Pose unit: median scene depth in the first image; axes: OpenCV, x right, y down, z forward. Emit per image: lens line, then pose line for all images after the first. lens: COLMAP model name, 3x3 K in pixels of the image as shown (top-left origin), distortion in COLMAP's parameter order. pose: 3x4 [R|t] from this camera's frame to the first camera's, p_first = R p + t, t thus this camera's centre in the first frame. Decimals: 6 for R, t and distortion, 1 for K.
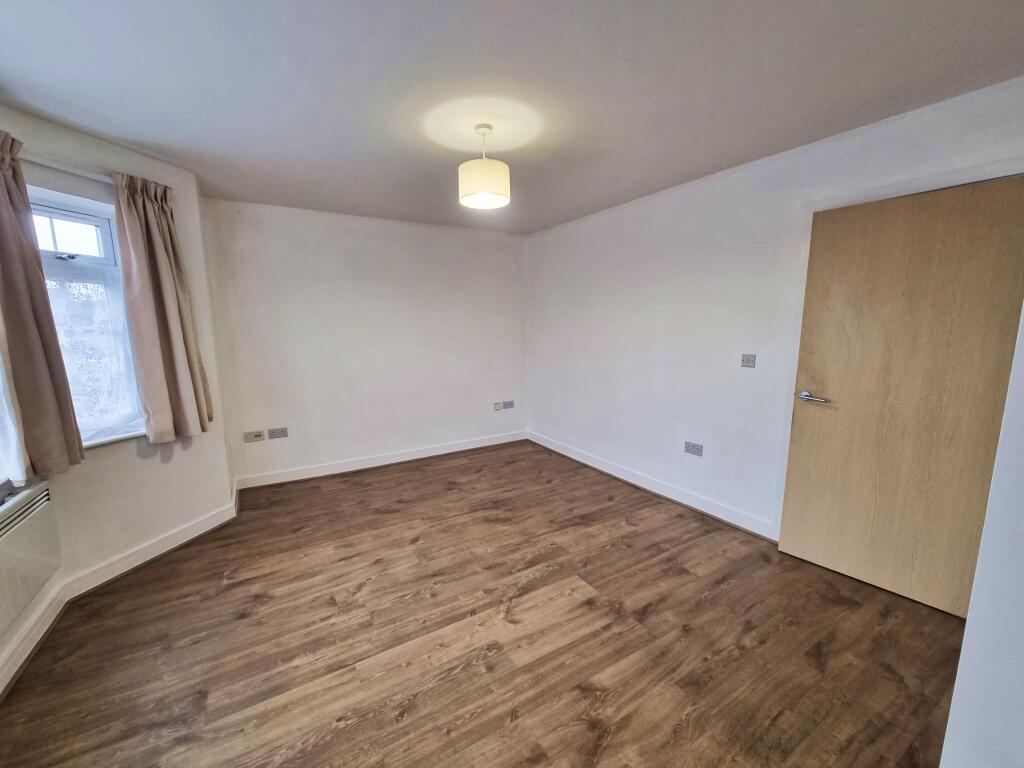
lens RADIAL K [[417.9, 0, 504.9], [0, 417.9, 386.3], [0, 0, 1]] dist [-0.017028, 0.000444]
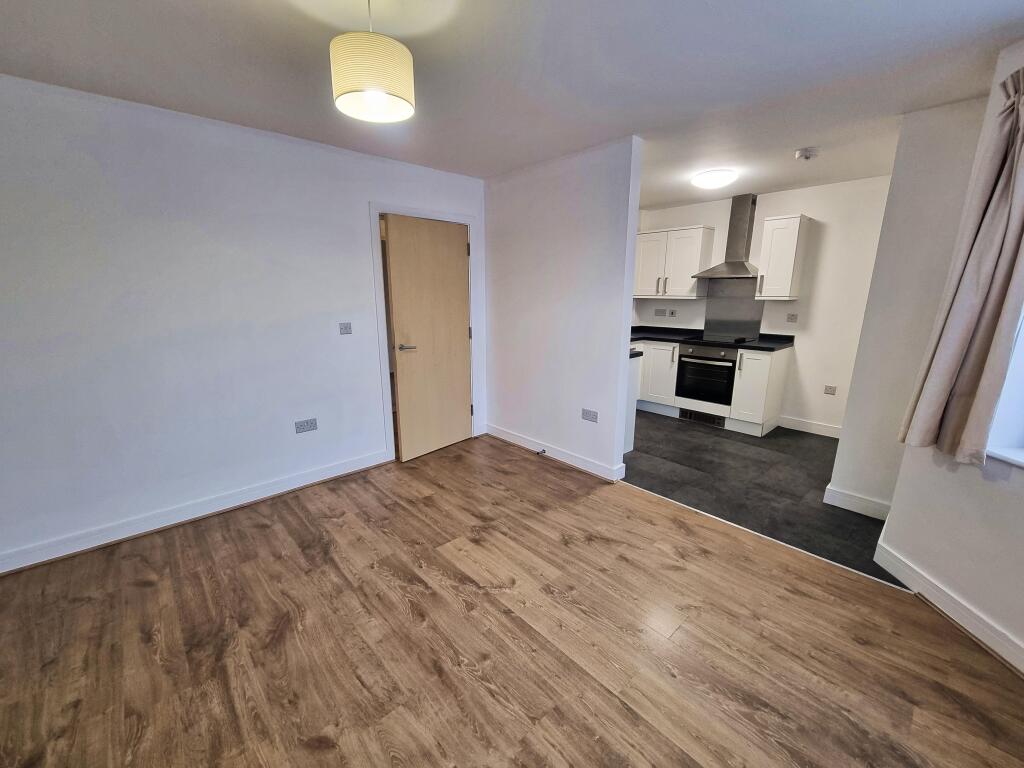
lens RADIAL K [[417.9, 0, 507.3], [0, 417.9, 387.6], [0, 0, 1]] dist [-0.017028, 0.000444]
pose [[-0.195177, -0.218186, 0.956191, -0.758255], [0.147794, 0.957265, 0.248599, -0.149972], [-0.969568, 0.189840, -0.154589, 0.928282]]
